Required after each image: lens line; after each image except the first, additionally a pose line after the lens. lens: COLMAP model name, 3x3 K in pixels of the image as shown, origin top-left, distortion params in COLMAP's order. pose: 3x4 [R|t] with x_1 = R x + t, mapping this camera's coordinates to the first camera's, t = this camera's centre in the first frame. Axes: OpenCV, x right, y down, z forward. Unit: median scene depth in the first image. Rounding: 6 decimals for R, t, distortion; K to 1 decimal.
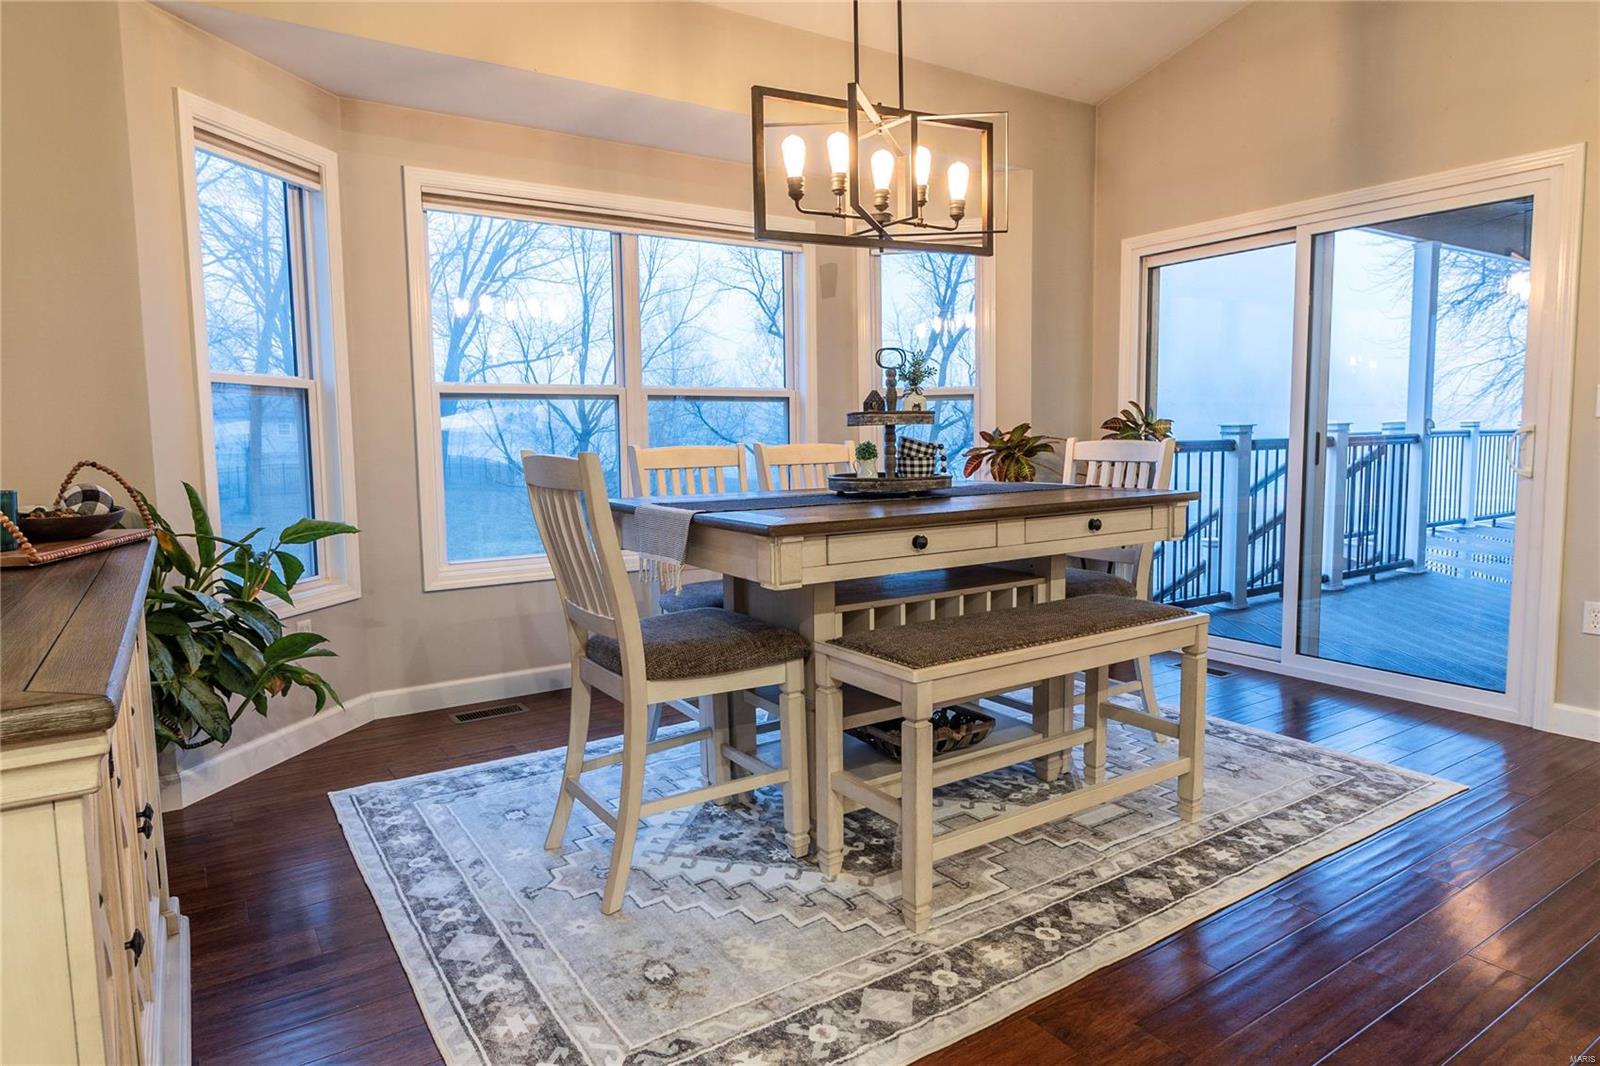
lens RADIAL K [[944.8, 0, 805.2], [0, 944.8, 517.9], [0, 0, 1]] dist [0.000474, 0.000019]
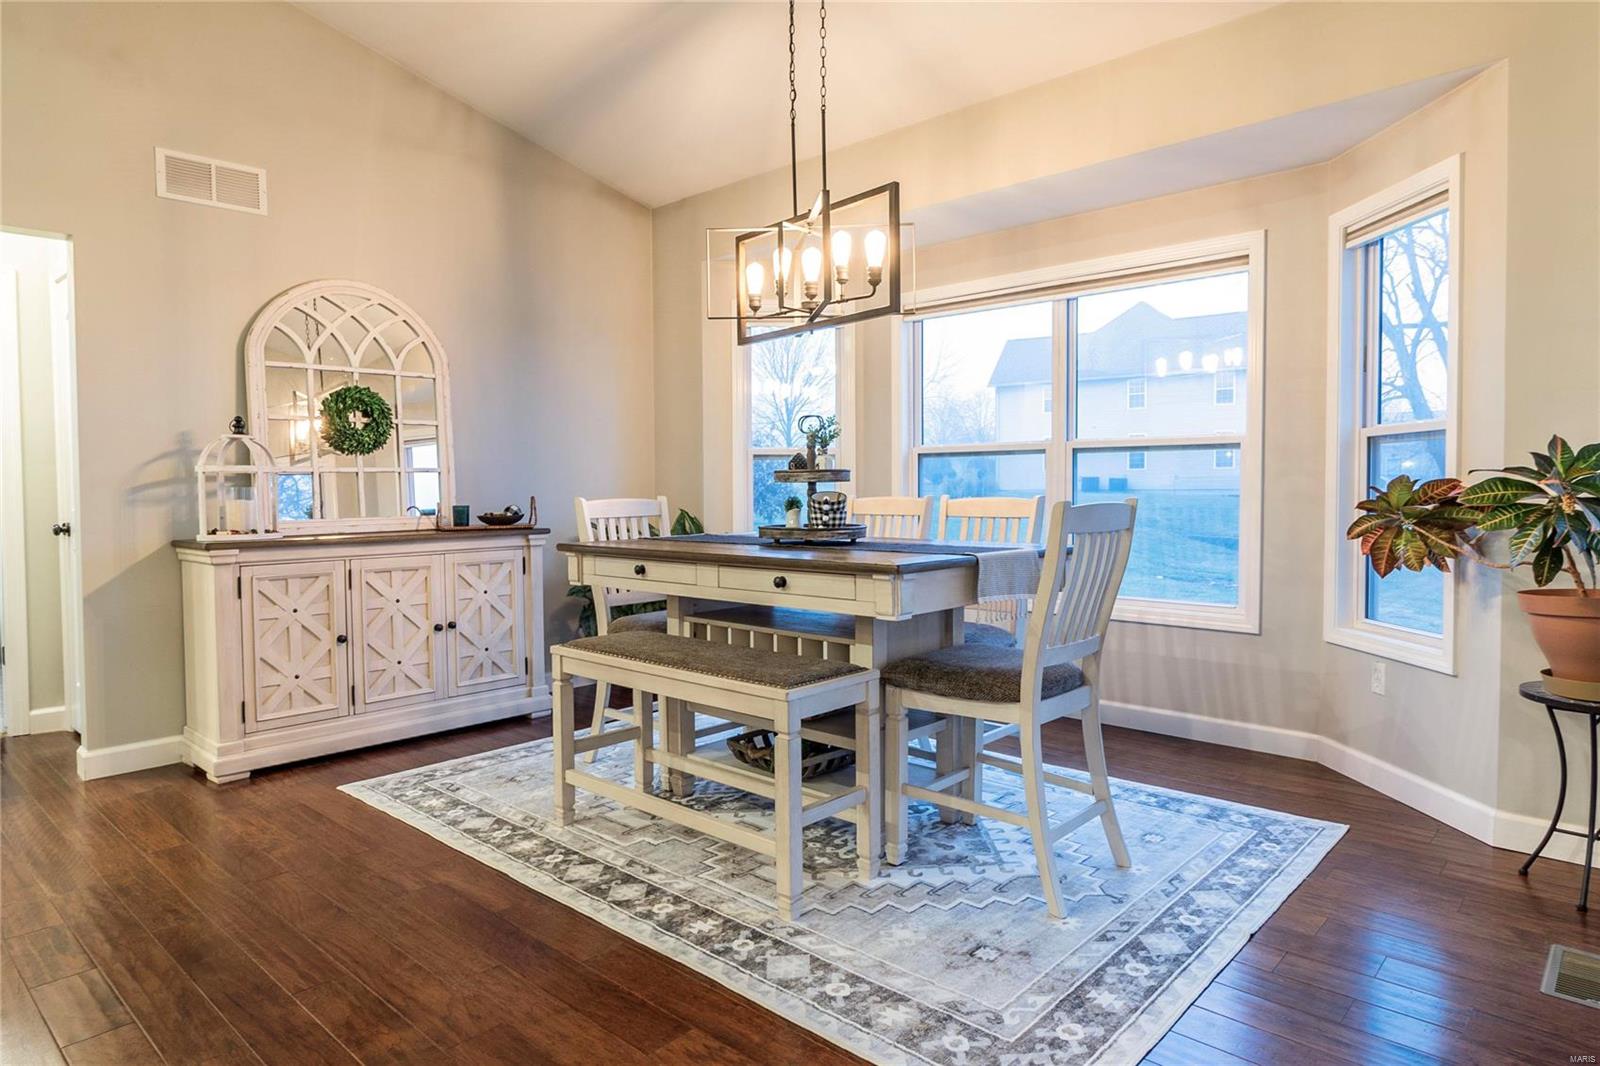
lens RADIAL K [[944.8, 0, 805.2], [0, 944.8, 517.9], [0, 0, 1]] dist [0.000474, 0.000019]
pose [[0.236324, 0.042270, -0.970755, 1.326822], [-0.085453, 0.996086, 0.022570, -0.088090], [0.967910, 0.077620, 0.239011, 0.798758]]
